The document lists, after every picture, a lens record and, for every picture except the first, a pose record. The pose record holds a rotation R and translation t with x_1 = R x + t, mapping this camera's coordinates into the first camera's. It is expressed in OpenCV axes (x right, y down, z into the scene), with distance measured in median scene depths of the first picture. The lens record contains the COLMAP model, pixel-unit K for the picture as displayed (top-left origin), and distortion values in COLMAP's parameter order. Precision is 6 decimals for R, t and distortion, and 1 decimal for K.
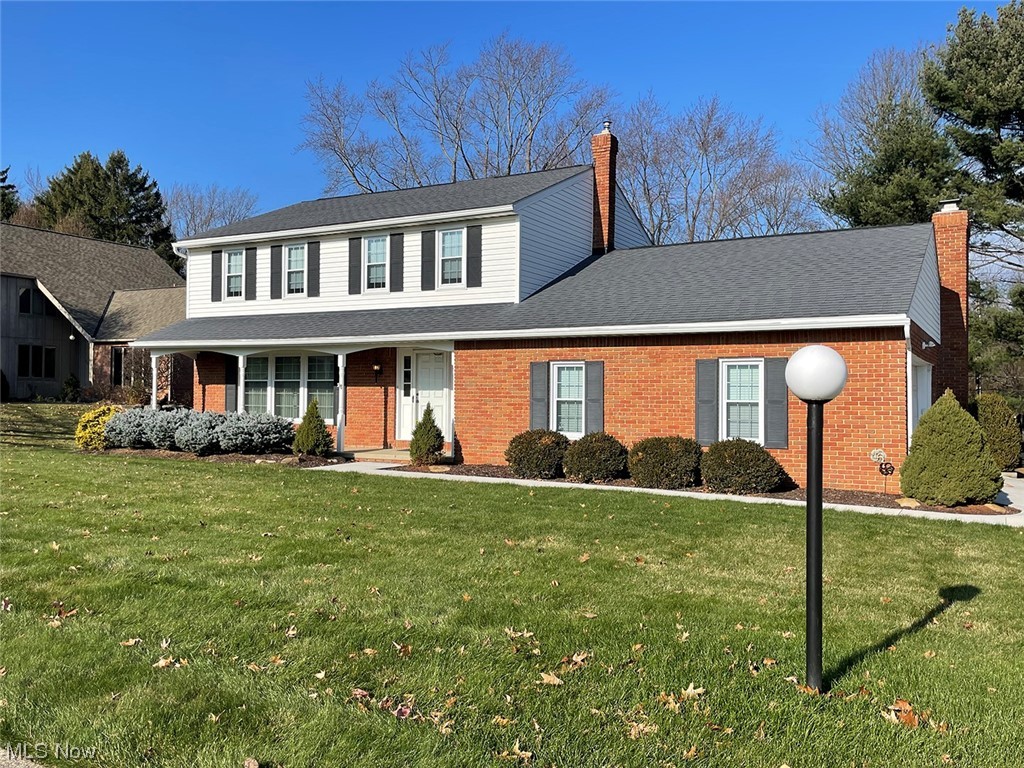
lens RADIAL K [[849.1, 0, 512.0], [0, 849.1, 384.0], [0, 0, 1]] dist [0.070740, -0.003272]
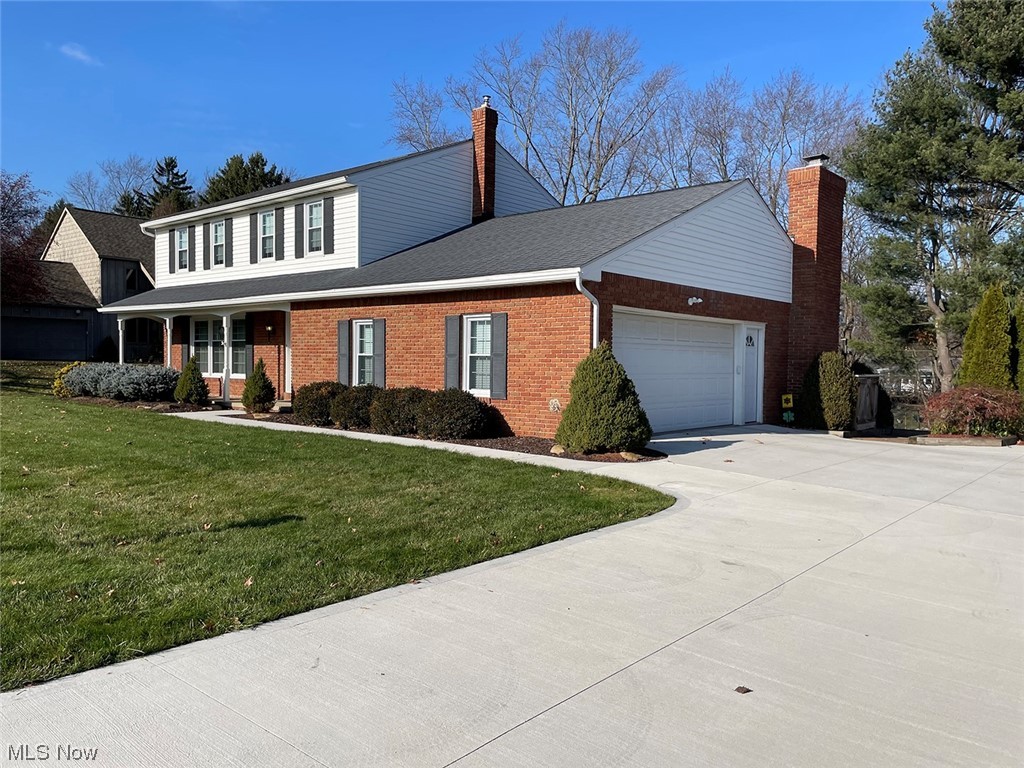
lens RADIAL K [[776.8, 0, 512.0], [0, 776.8, 384.0], [0, 0, 1]] dist [0.048278, 0.000306]
pose [[0.979223, 0.011236, -0.202473, 0.374595], [-0.003795, 0.999304, 0.037098, 0.015095], [0.202749, -0.035559, 0.978585, 0.049485]]
